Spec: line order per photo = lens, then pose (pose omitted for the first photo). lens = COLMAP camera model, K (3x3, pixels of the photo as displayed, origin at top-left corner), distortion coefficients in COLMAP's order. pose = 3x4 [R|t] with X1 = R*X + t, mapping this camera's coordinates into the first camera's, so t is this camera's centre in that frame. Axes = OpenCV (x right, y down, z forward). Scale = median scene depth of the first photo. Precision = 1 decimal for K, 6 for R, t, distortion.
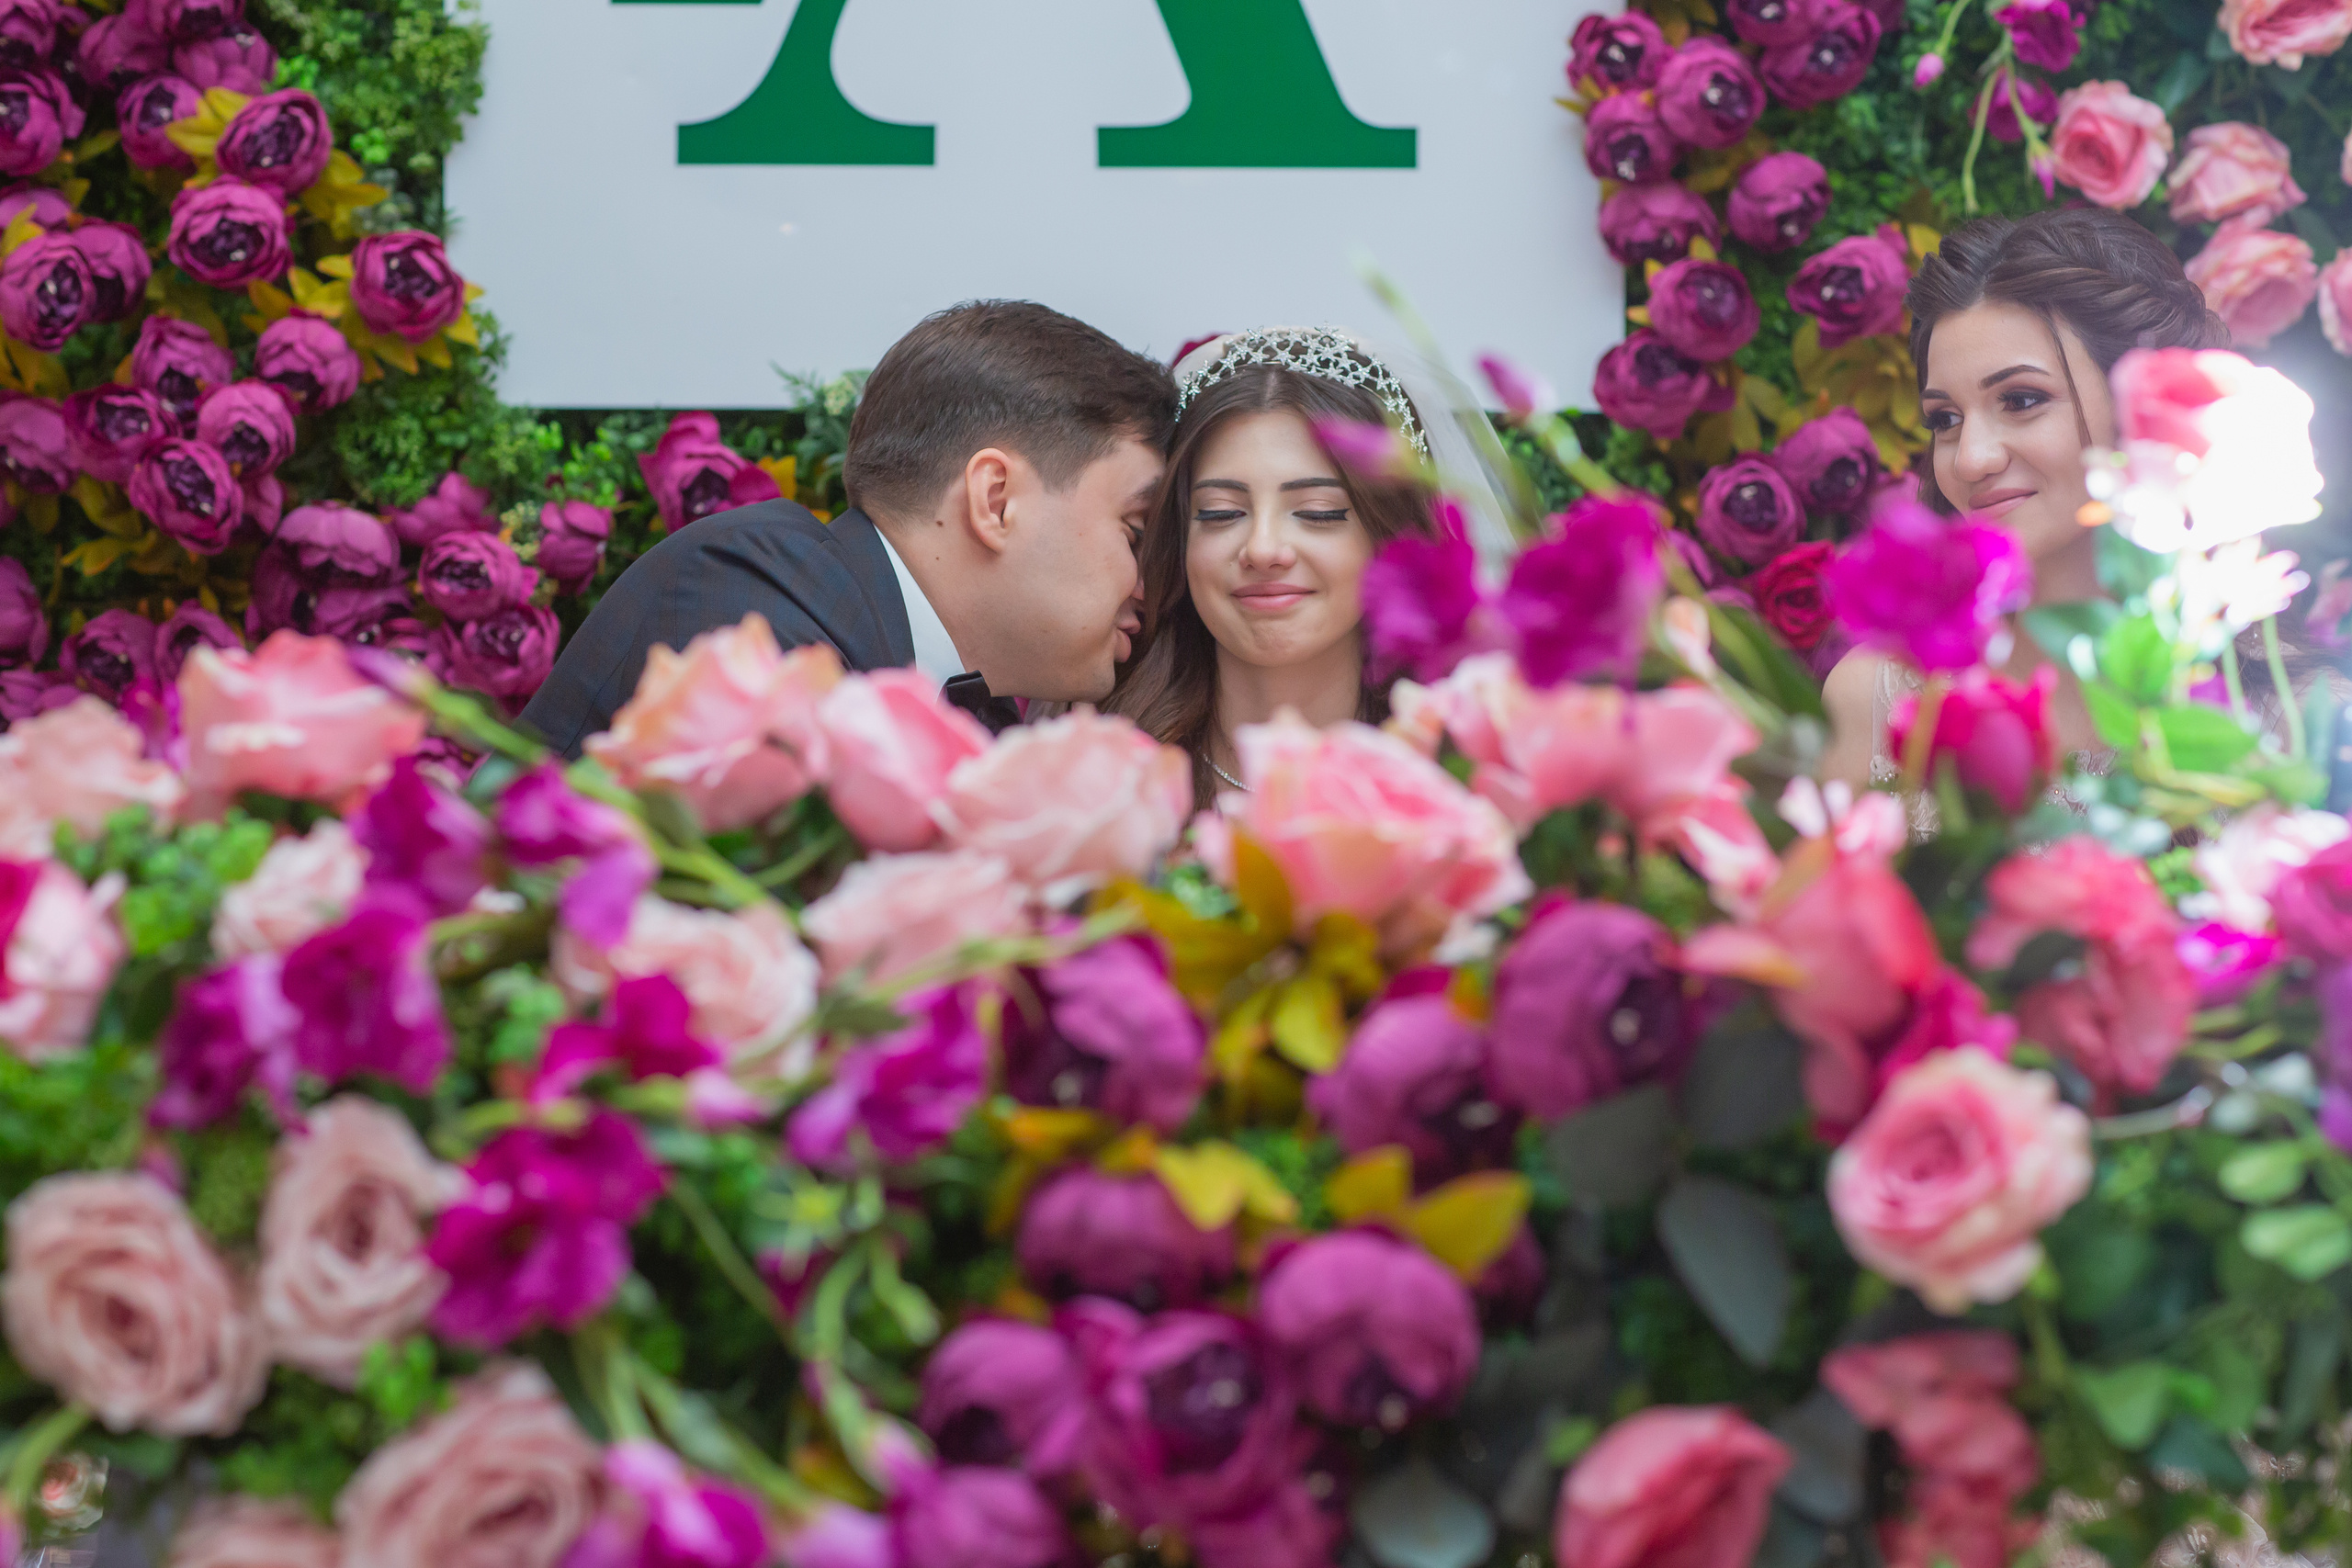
lens RADIAL K [[5736.6, 0, 1176.0], [0, 5736.6, 784.0], [0, 0, 1]] dist [-0.150886, -0.226986]
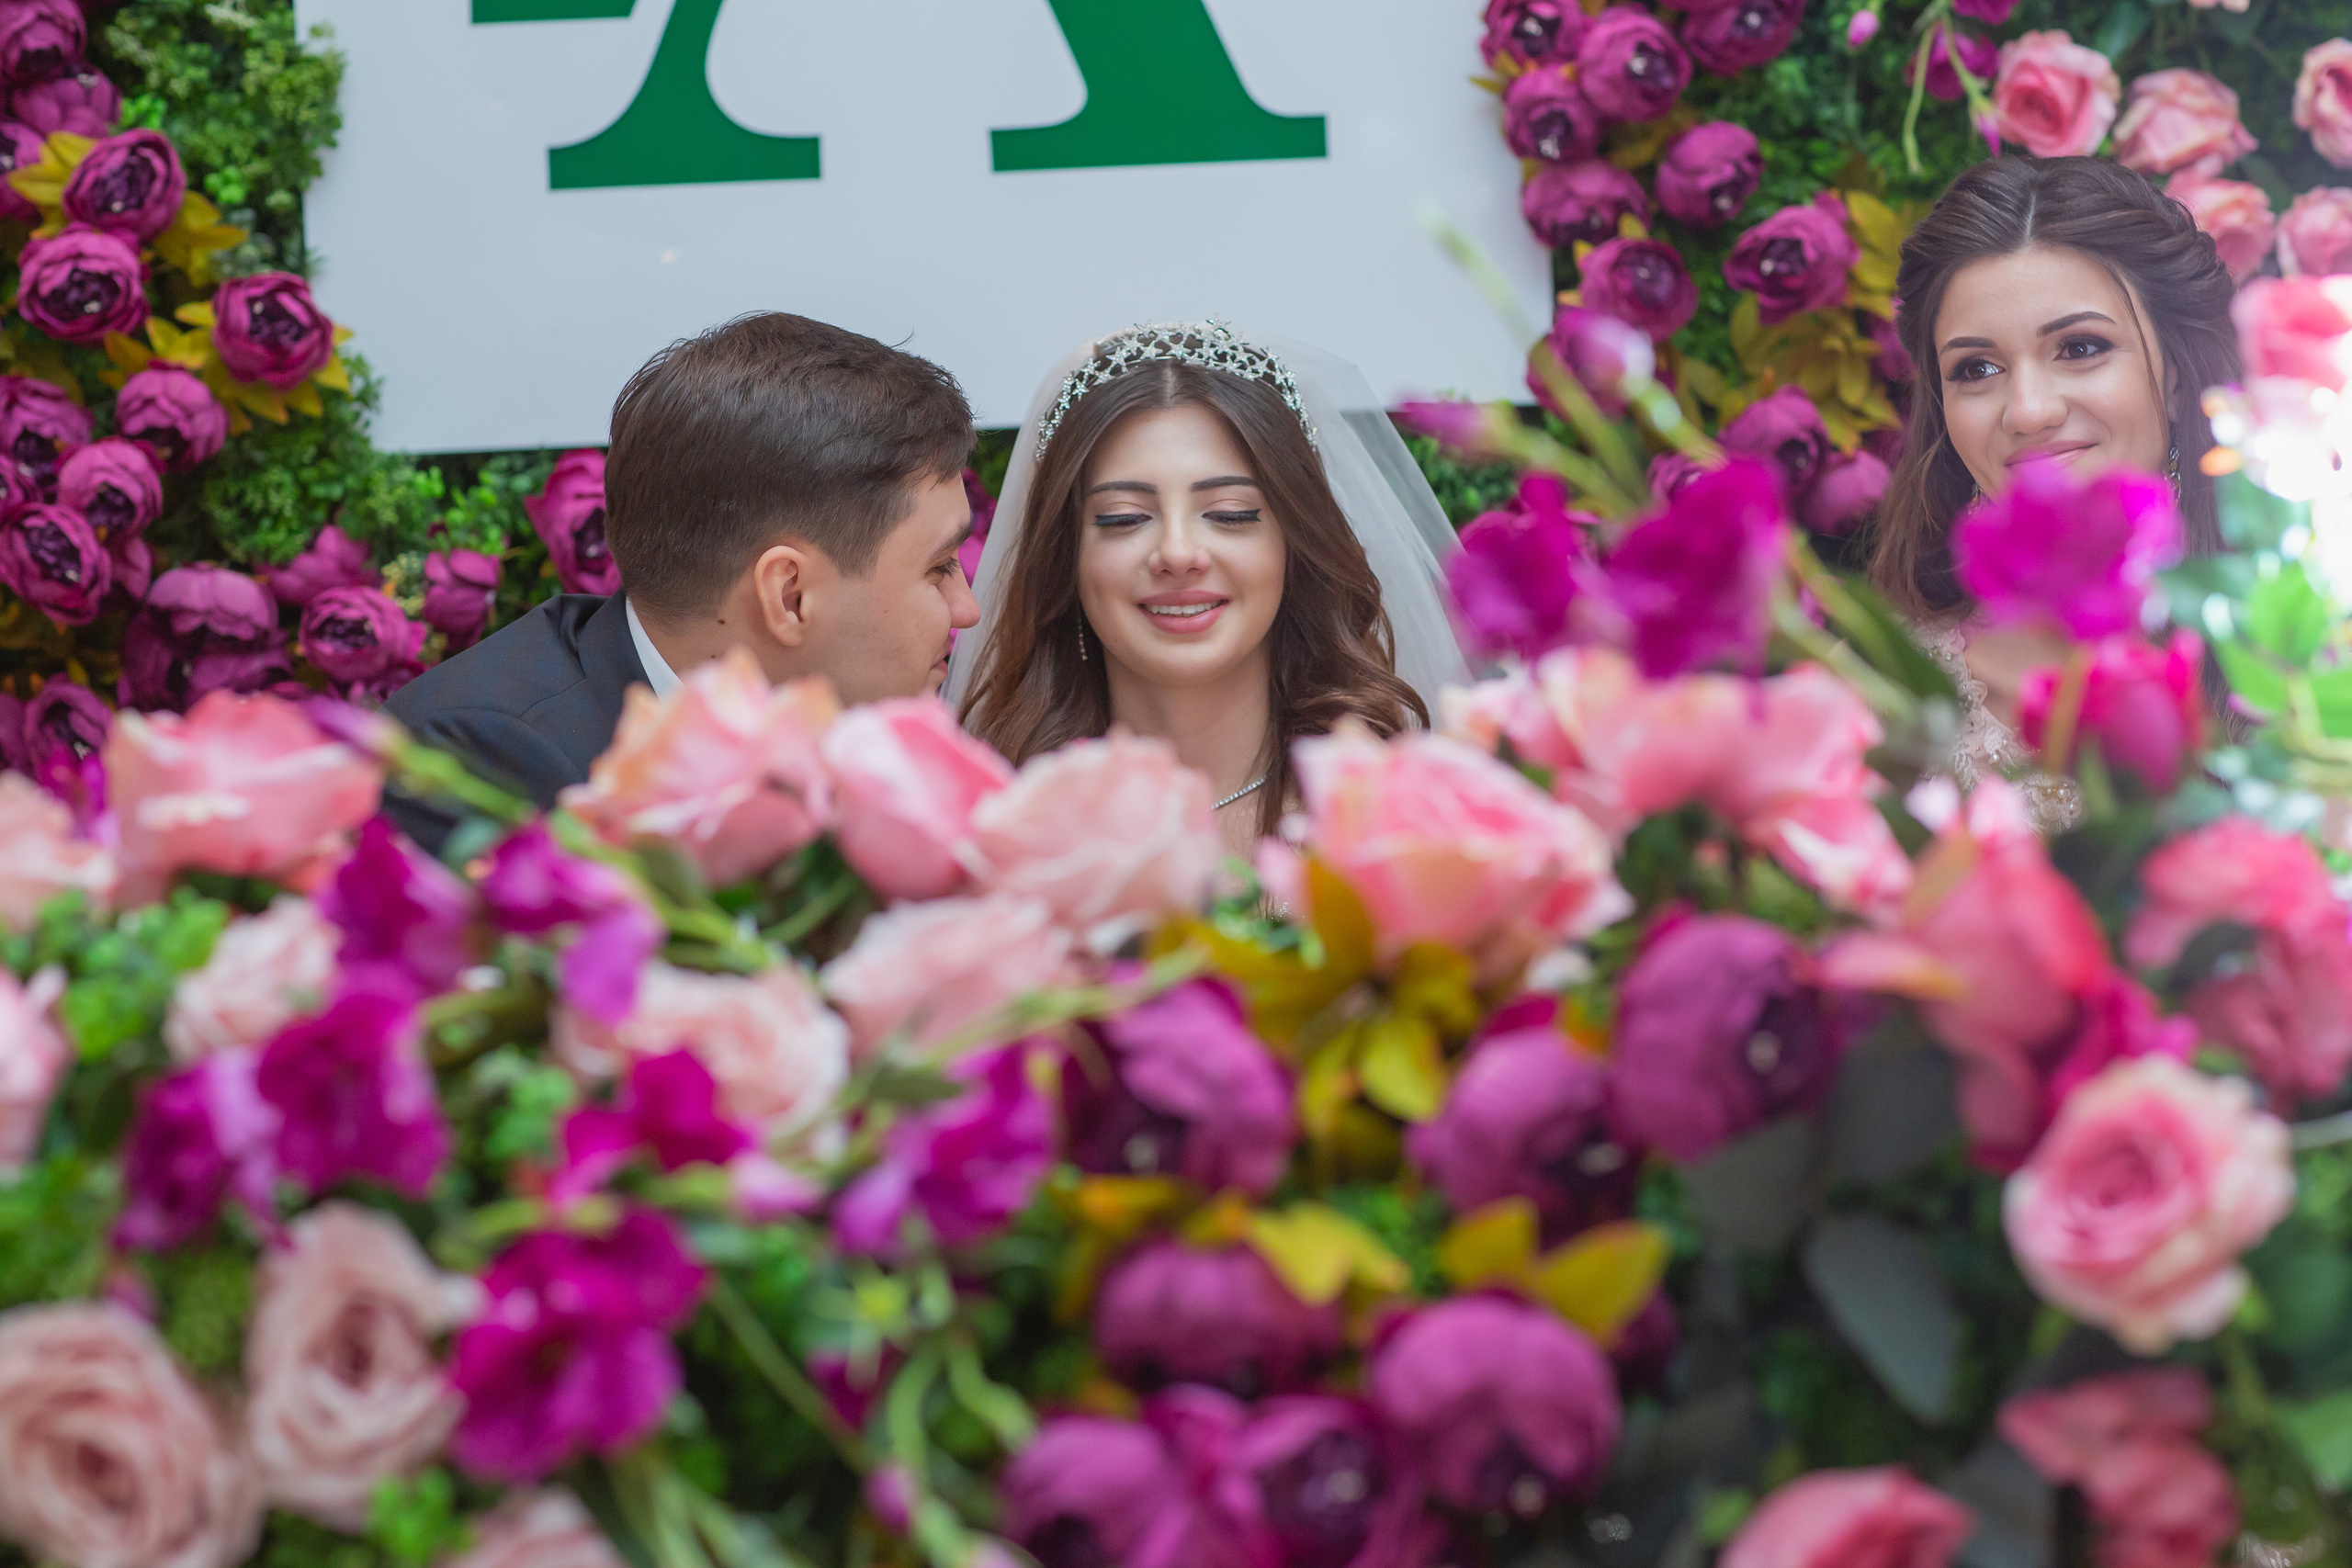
lens RADIAL K [[5736.6, 0, 1176.0], [0, 5736.6, 784.0], [0, 0, 1]] dist [-0.150886, -0.226986]
pose [[0.998214, -0.050246, 0.032311, -0.019635], [0.050441, 0.998713, -0.005244, 0.000198], [-0.032006, 0.006864, 0.999464, 0.051525]]
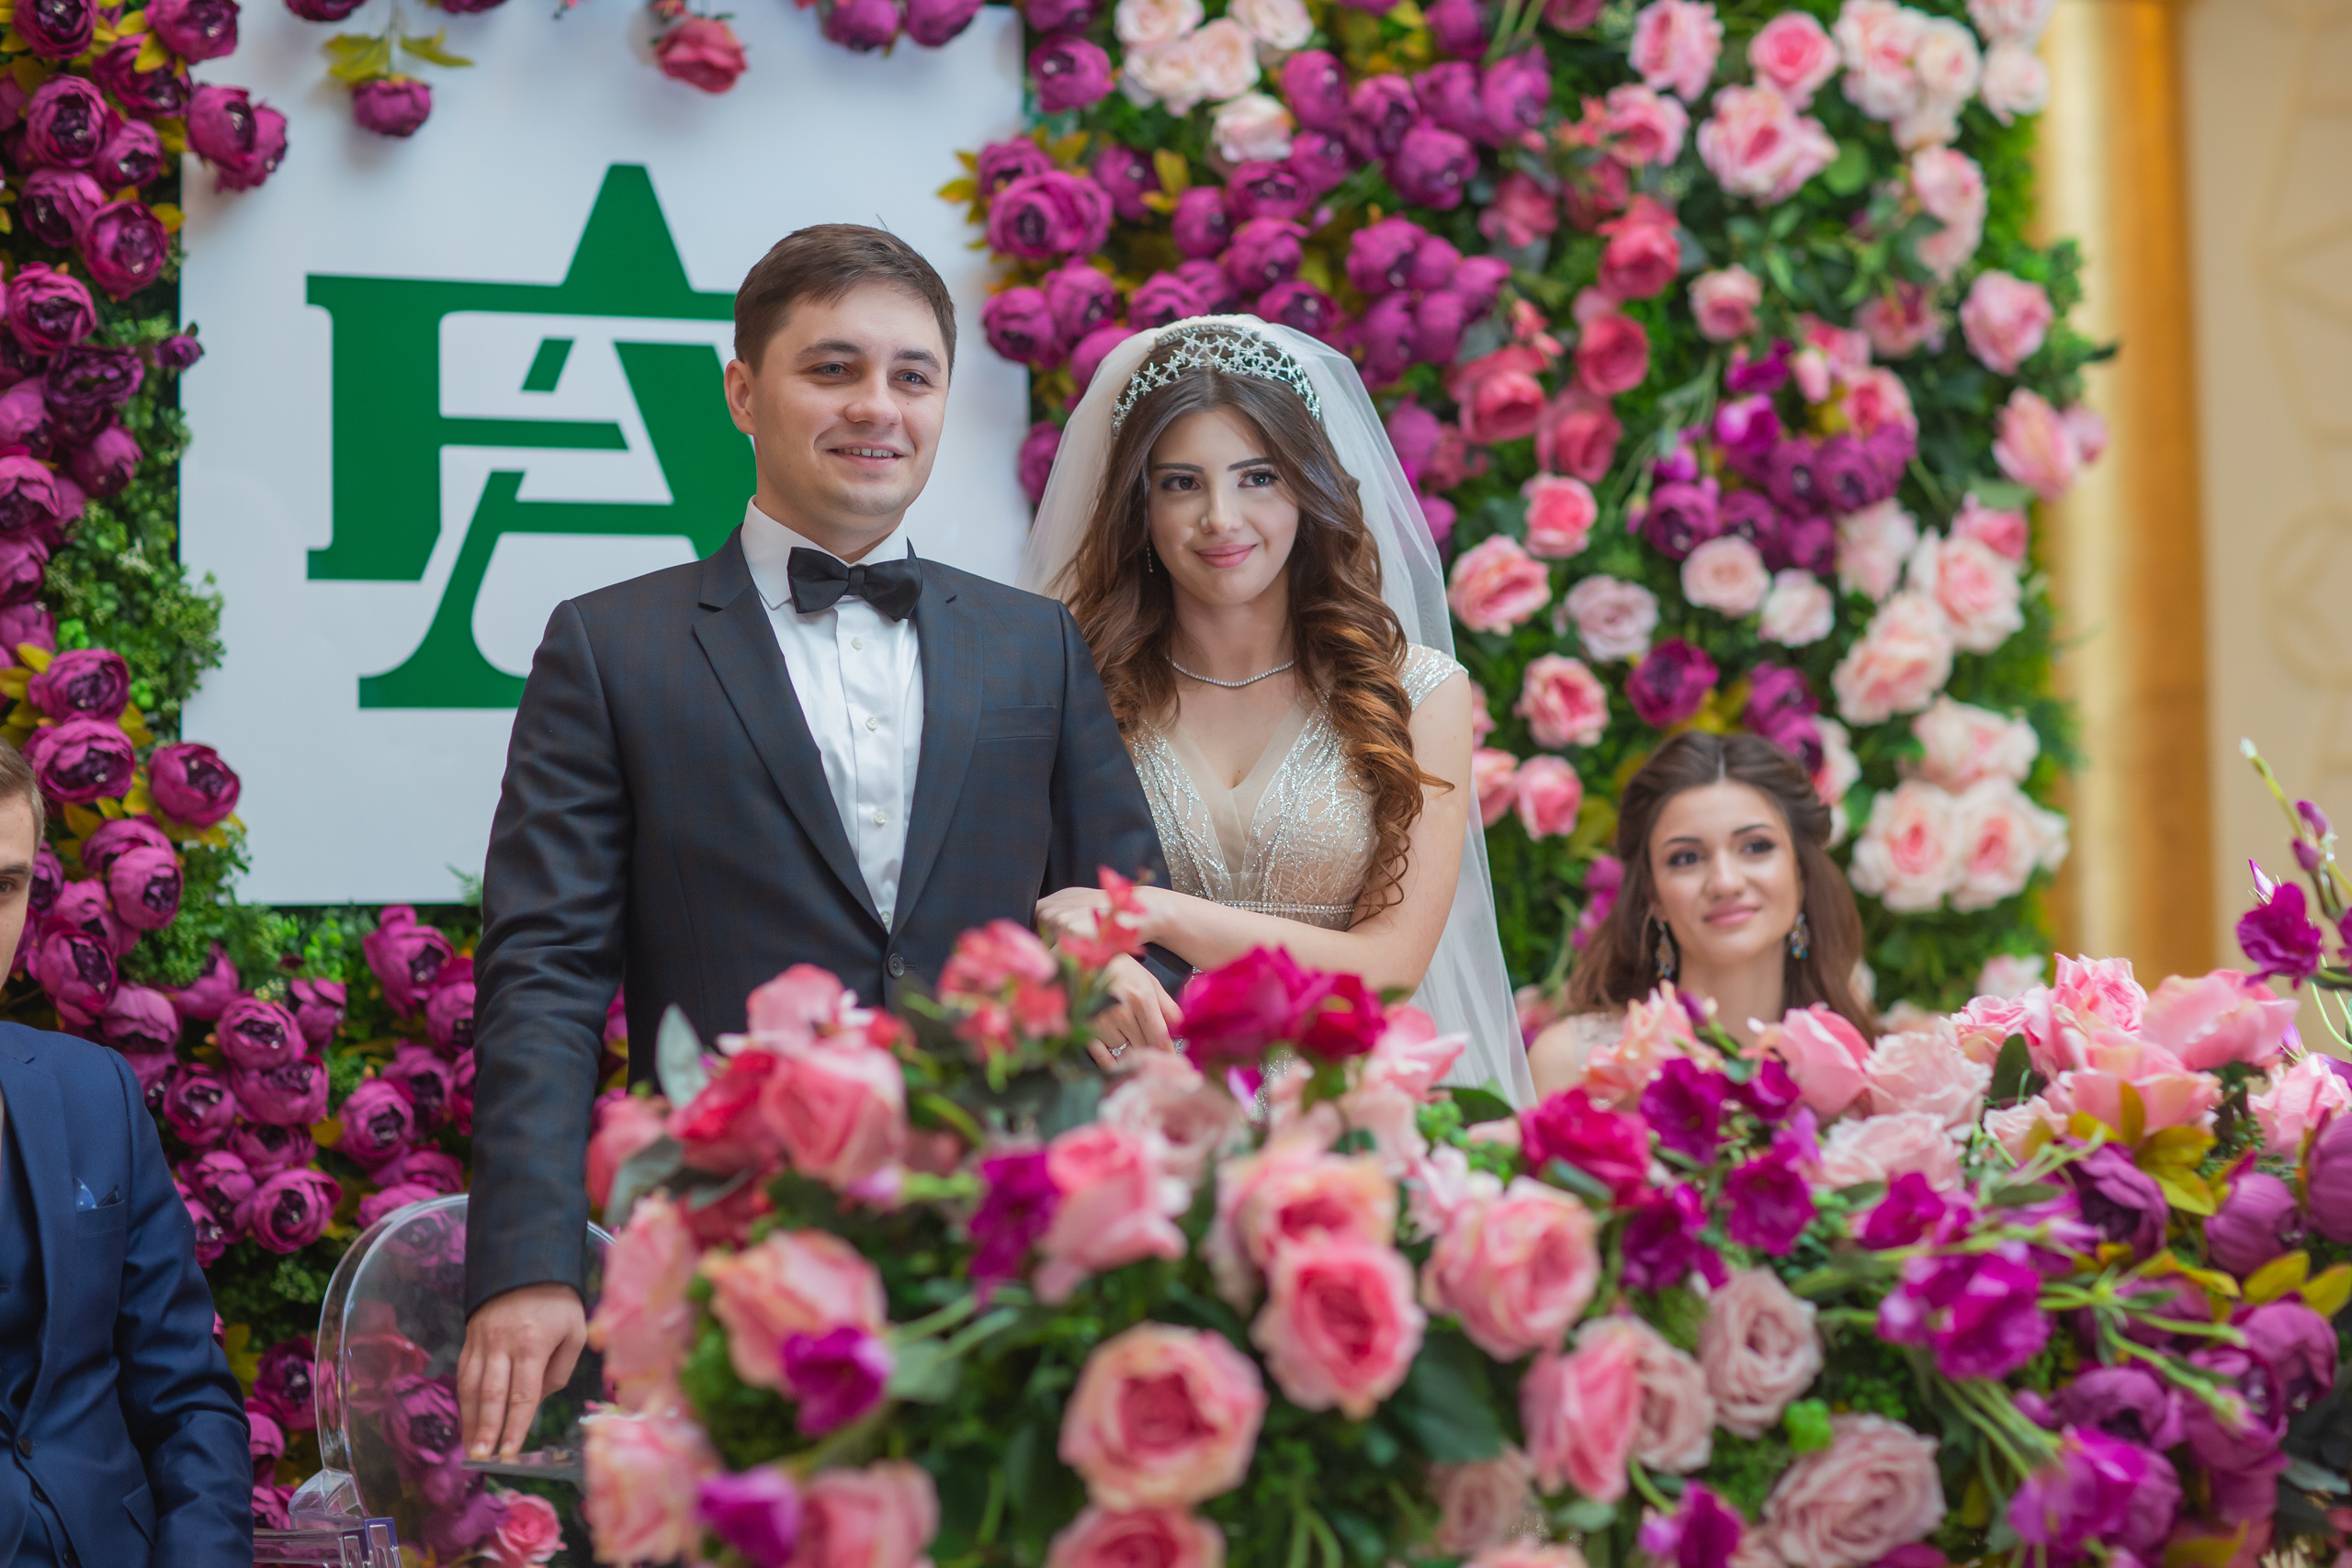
lens RADIAL K [[5846.6, 0, 1176.0], [0, 5846.6, 784.0], [0, 0, 1]] dist [0.012286, 0.106263]
pose [[0.888570, -0.009308, 0.458646, -0.529920], [0.053583, 0.995056, -0.083615, 0.025442], [-0.455600, 0.098874, 0.884676, -0.218538]]
